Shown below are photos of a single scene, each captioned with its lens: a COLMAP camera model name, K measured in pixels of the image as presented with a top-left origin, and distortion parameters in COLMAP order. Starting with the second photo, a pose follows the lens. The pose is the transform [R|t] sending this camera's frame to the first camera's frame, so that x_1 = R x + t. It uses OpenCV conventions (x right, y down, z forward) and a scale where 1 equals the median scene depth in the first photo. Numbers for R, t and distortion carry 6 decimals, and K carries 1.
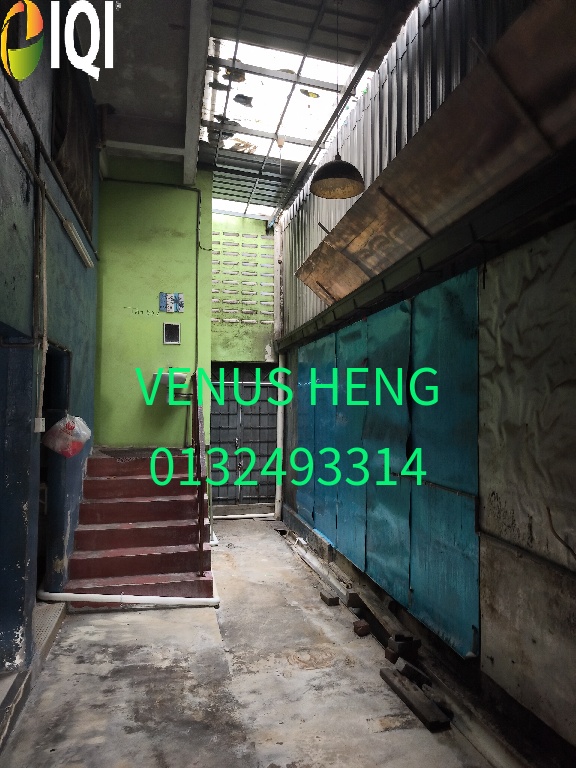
lens RADIAL K [[521.9, 0, 288.1], [0, 521.9, 386.0], [0, 0, 1]] dist [-0.002063, -0.000938]
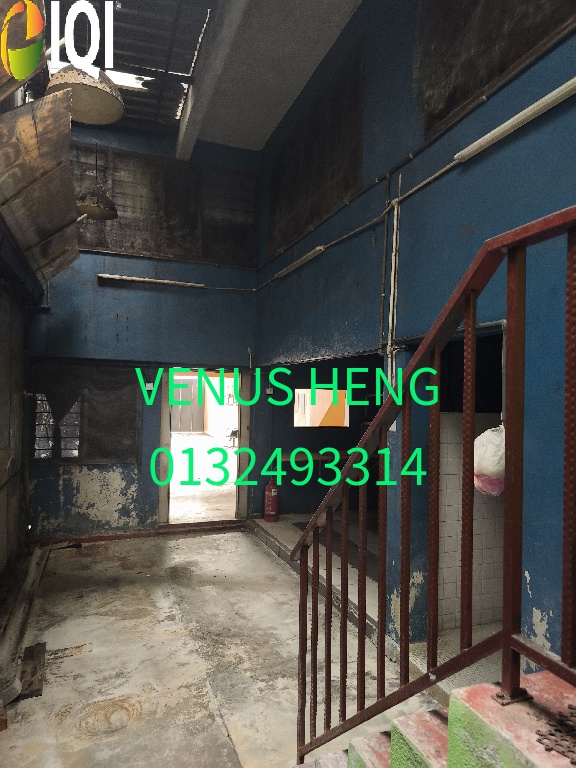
lens RADIAL K [[521.9, 0, 287.8], [0, 521.9, 386.4], [0, 0, 1]] dist [-0.002063, -0.000938]
pose [[-0.992015, -0.028234, -0.122922, -0.125842], [-0.022246, 0.998510, -0.049821, 0.056166], [0.124146, -0.046688, -0.991165, 2.051741]]
